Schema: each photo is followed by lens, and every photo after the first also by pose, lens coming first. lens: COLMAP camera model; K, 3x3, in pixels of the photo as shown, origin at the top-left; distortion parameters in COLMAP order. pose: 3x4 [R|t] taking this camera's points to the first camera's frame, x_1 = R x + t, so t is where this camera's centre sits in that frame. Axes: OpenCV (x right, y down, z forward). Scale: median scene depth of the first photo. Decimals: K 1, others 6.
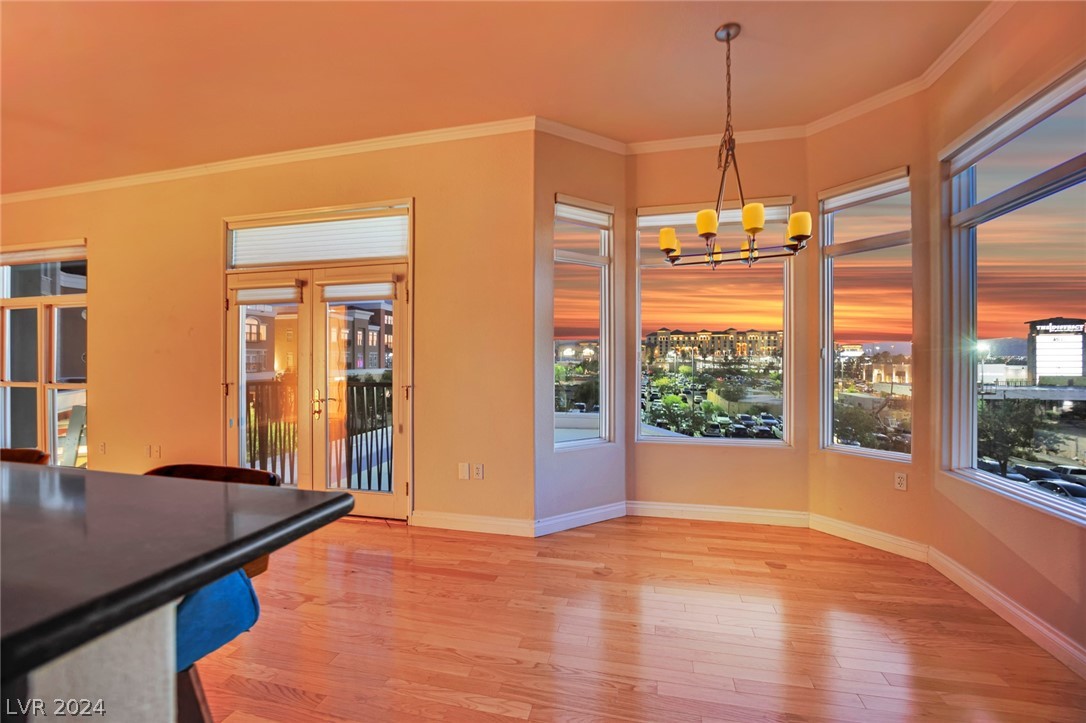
lens RADIAL K [[450.0, 0, 543.0], [0, 450.0, 361.5], [0, 0, 1]] dist [-0.020988, -0.000049]
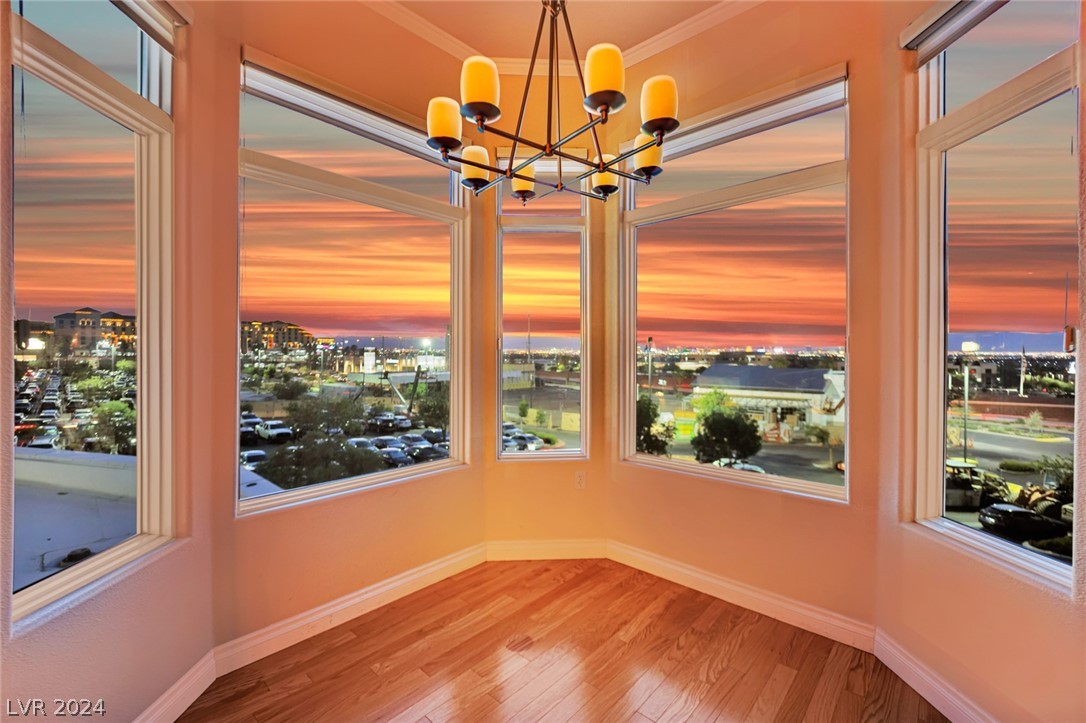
lens RADIAL K [[451.4, 0, 542.7], [0, 451.4, 352.5], [0, 0, 1]] dist [-0.018696, 0.000034]
pose [[0.478176, -0.000212, 0.878264, -0.018055], [0.003376, 0.999993, -0.001596, -0.000636], [-0.878258, 0.003728, 0.478173, 0.136718]]
